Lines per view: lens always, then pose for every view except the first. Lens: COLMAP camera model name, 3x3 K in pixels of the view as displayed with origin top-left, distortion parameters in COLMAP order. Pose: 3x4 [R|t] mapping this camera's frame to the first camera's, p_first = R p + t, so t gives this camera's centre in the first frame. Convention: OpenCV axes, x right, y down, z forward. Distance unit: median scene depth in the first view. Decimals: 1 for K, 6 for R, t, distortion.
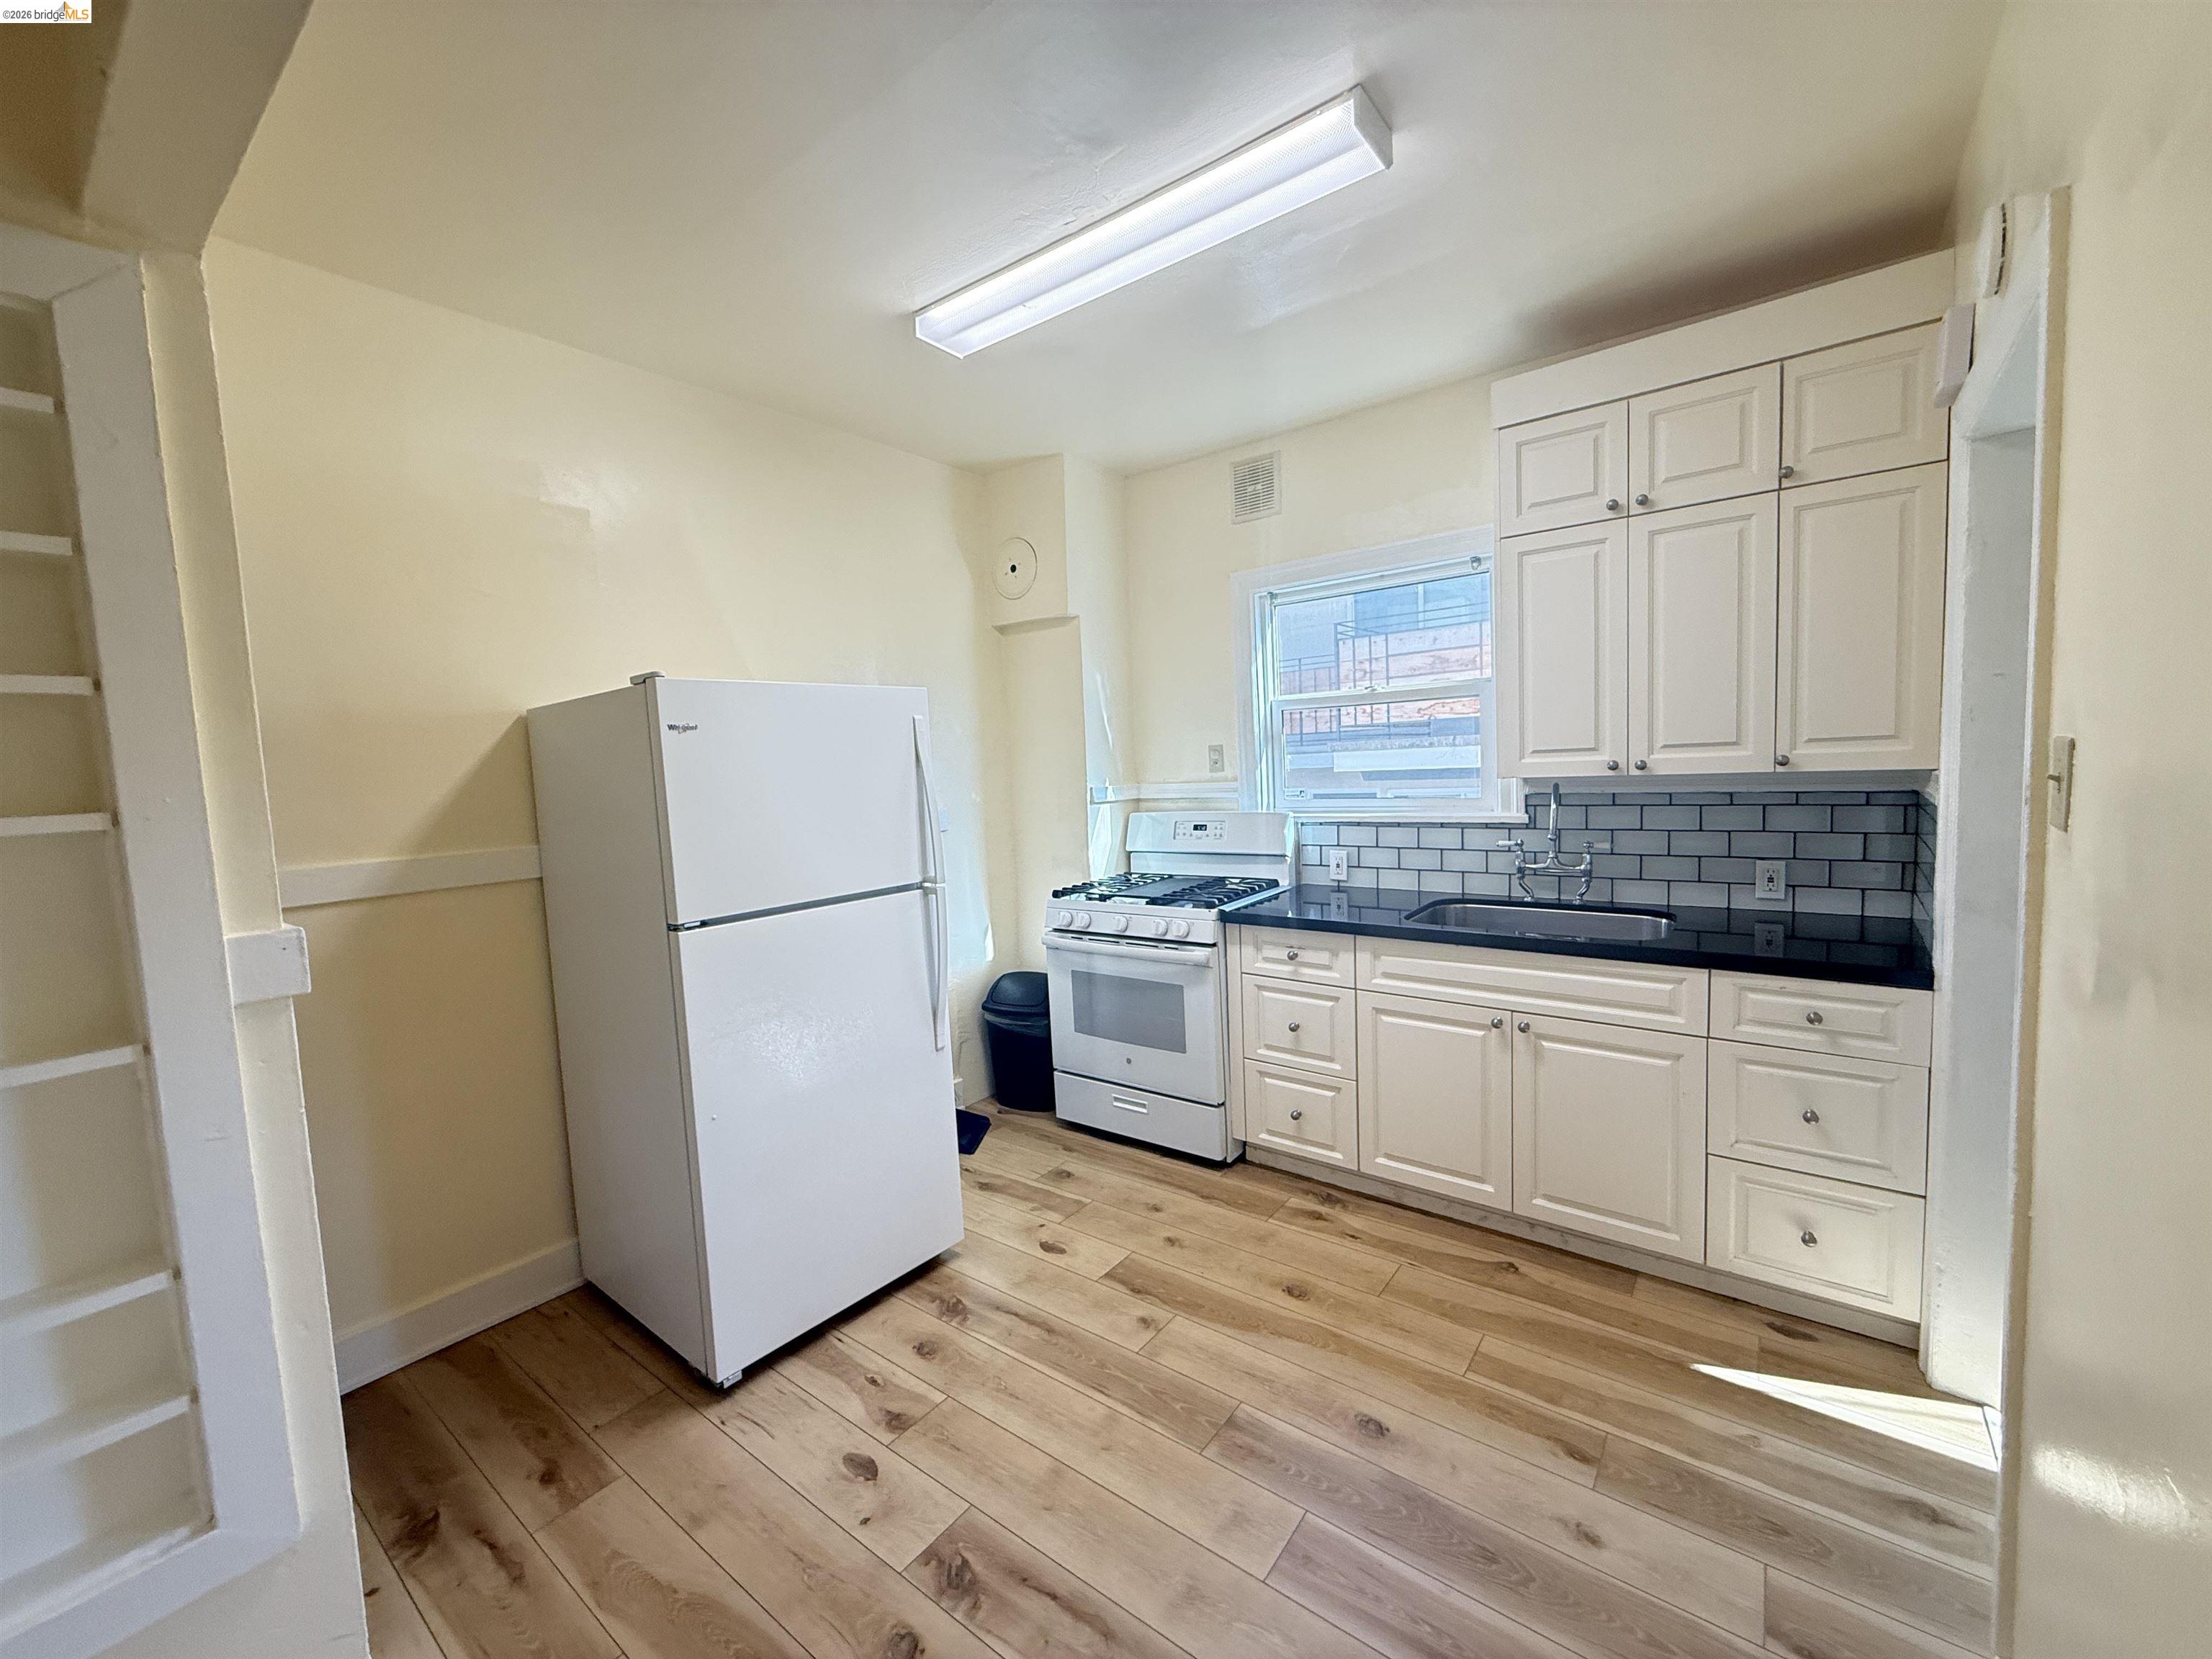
lens RADIAL K [[885.2, 0, 1098.6], [0, 885.2, 828.4], [0, 0, 1]] dist [-0.000192, 0.000097]
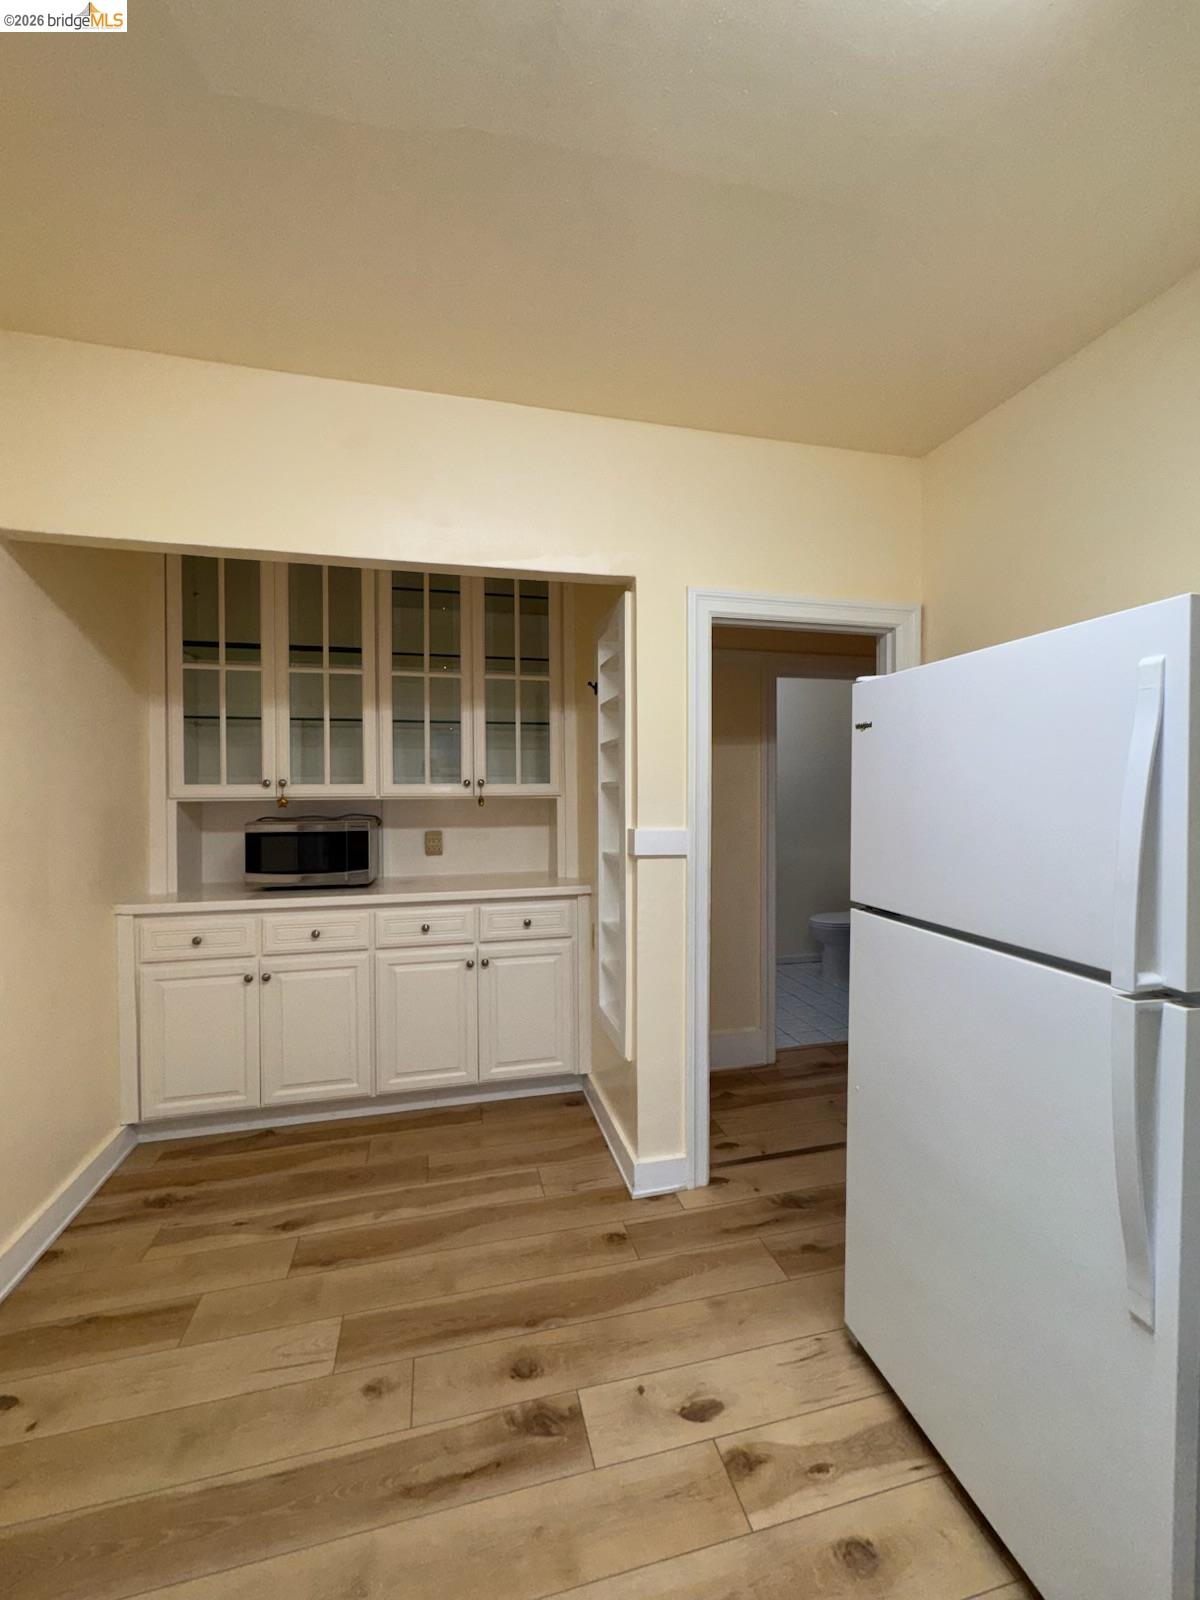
lens RADIAL K [[637.8, 0, 600.6], [0, 637.8, 797.1], [0, 0, 1]] dist [0.001149, -0.000109]
pose [[-0.615750, 0.052202, -0.786211, 0.387205], [-0.035665, 0.994934, 0.093994, -0.095368], [0.787134, 0.085917, -0.610768, 1.332148]]
